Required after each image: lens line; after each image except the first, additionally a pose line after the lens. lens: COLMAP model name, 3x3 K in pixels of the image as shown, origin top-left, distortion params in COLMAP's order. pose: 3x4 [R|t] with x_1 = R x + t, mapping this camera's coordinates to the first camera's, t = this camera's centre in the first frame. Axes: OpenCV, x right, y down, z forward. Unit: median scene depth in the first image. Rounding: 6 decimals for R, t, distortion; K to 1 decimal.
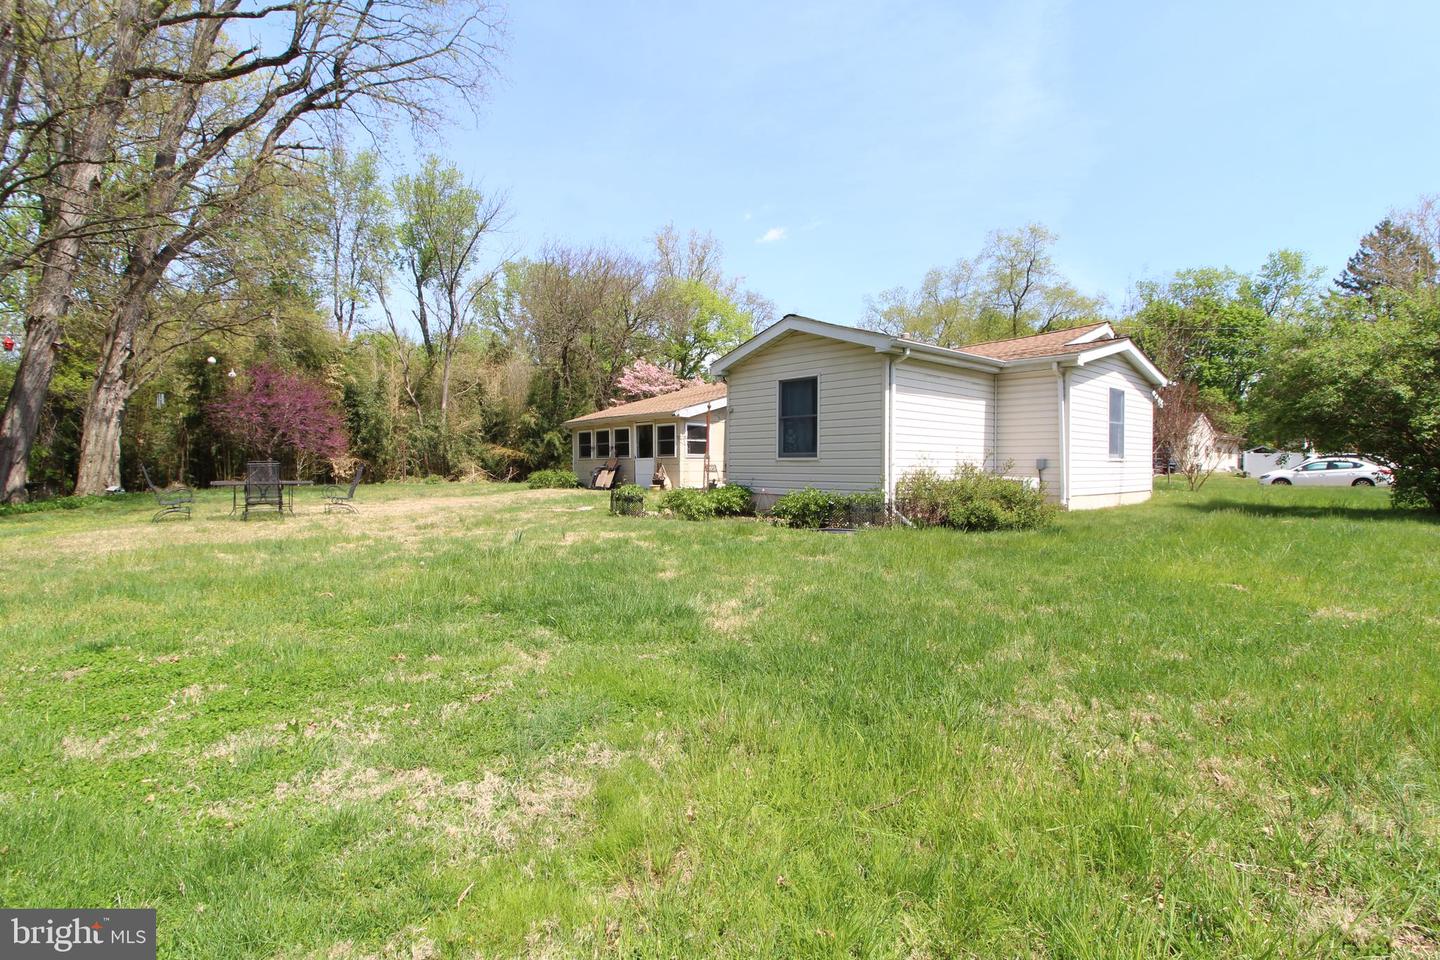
lens RADIAL K [[668.1, 0, 724.7], [0, 668.1, 473.8], [0, 0, 1]] dist [0.002878, -0.015104]
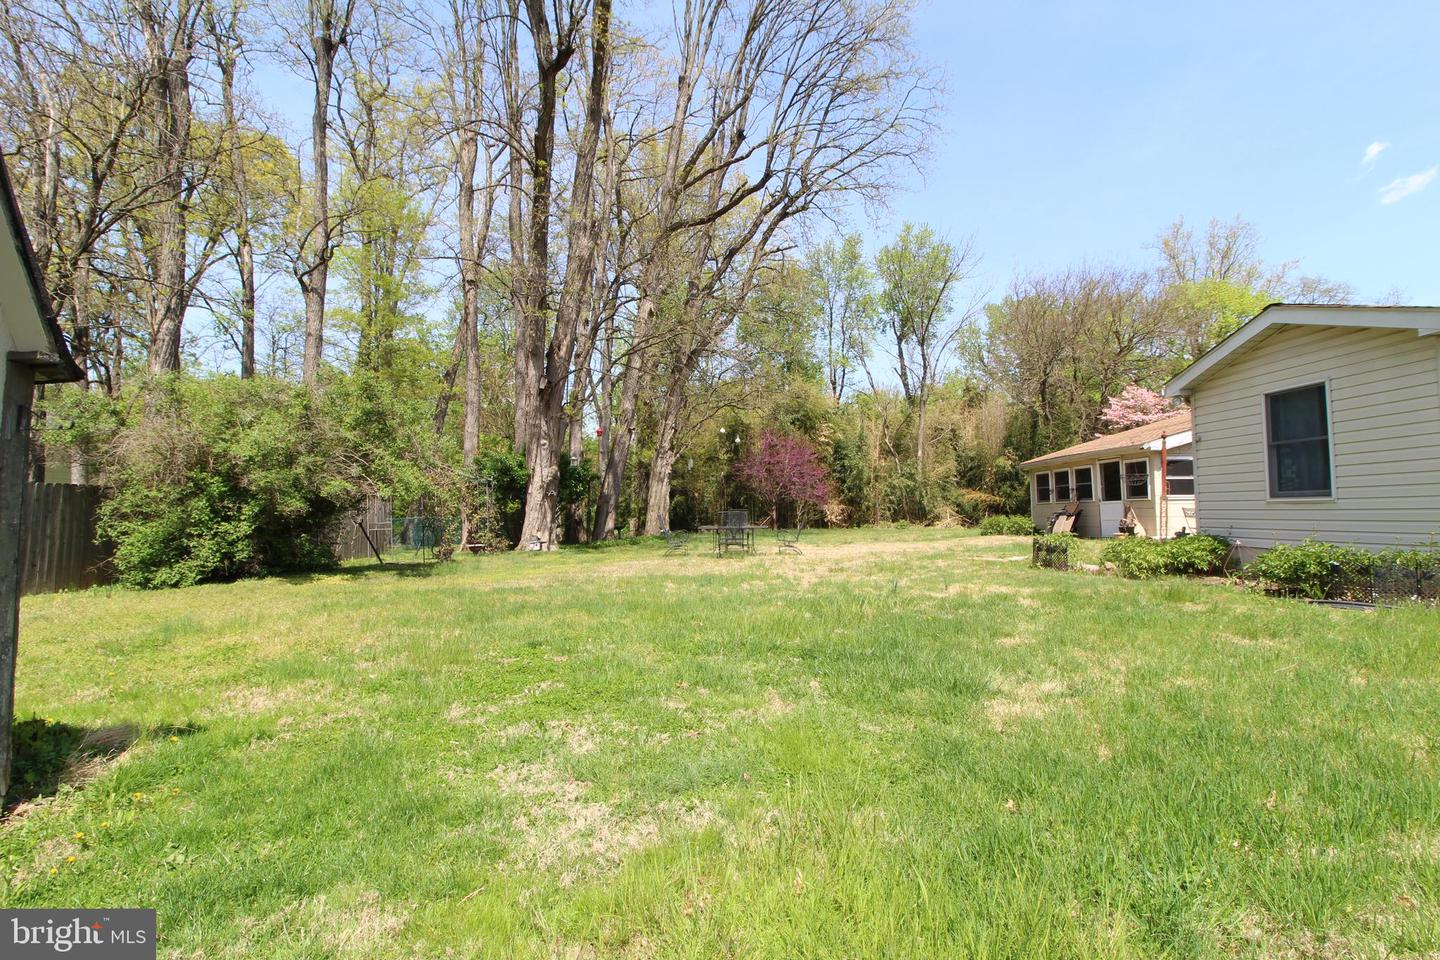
lens RADIAL K [[668.1, 0, 724.7], [0, 668.1, 473.8], [0, 0, 1]] dist [0.002878, -0.015104]
pose [[0.755404, -0.044412, -0.653752, 0.061642], [0.000711, 0.997755, -0.066960, -0.001454], [0.655259, 0.050117, 0.753740, 0.032280]]
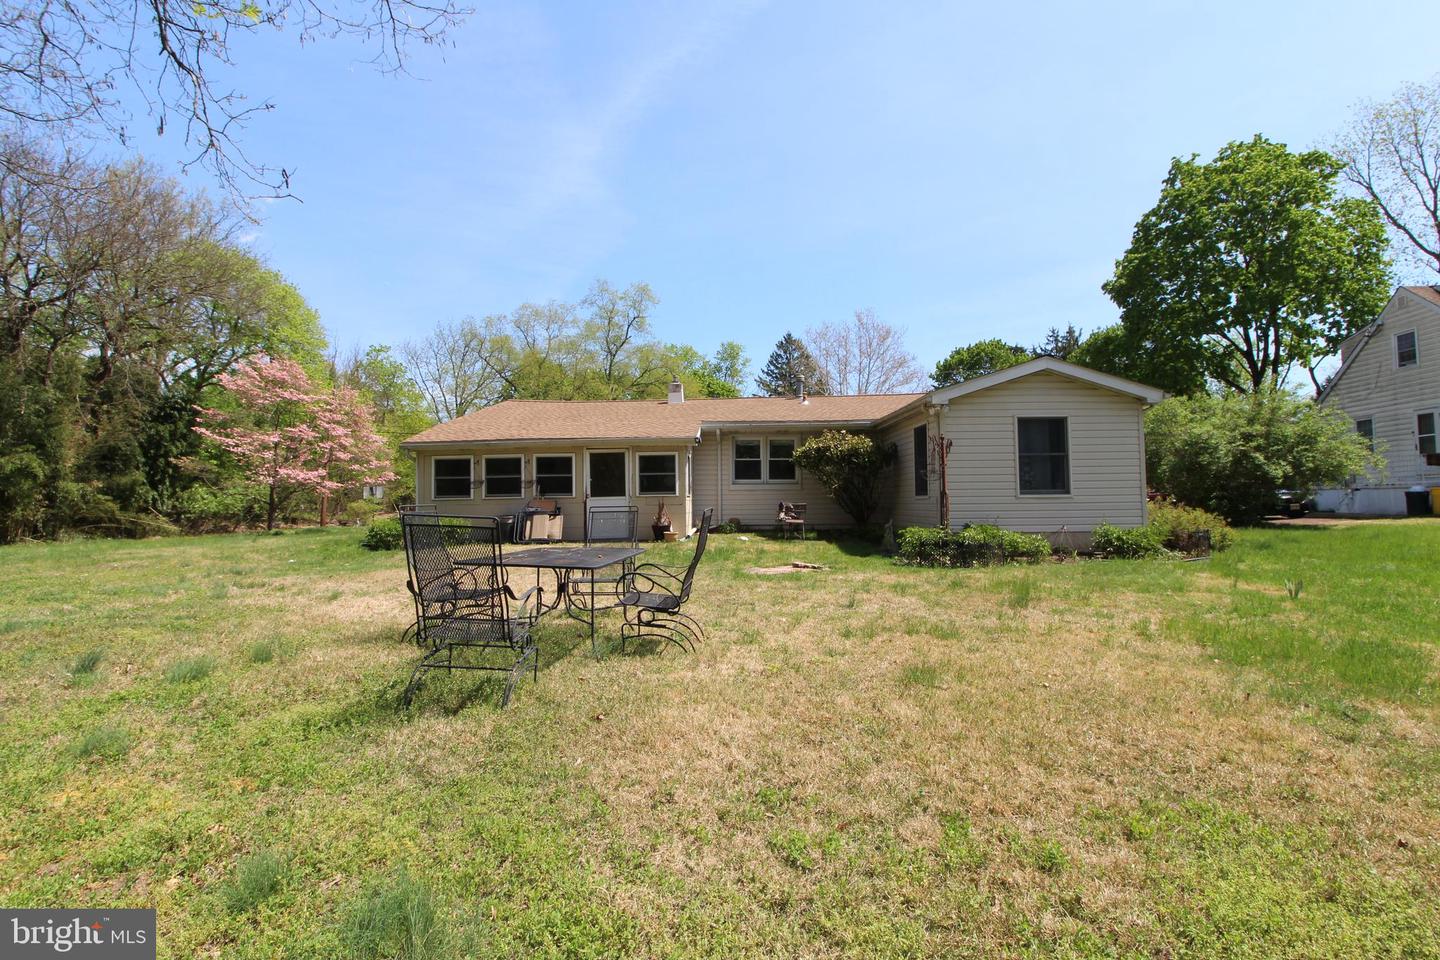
lens RADIAL K [[668.1, 0, 724.7], [0, 668.1, 473.8], [0, 0, 1]] dist [0.002878, -0.015104]
pose [[0.670128, 0.023194, 0.741884, -0.545349], [0.021748, 0.998469, -0.050861, -0.008421], [-0.741927, 0.050218, 0.668597, 0.383328]]
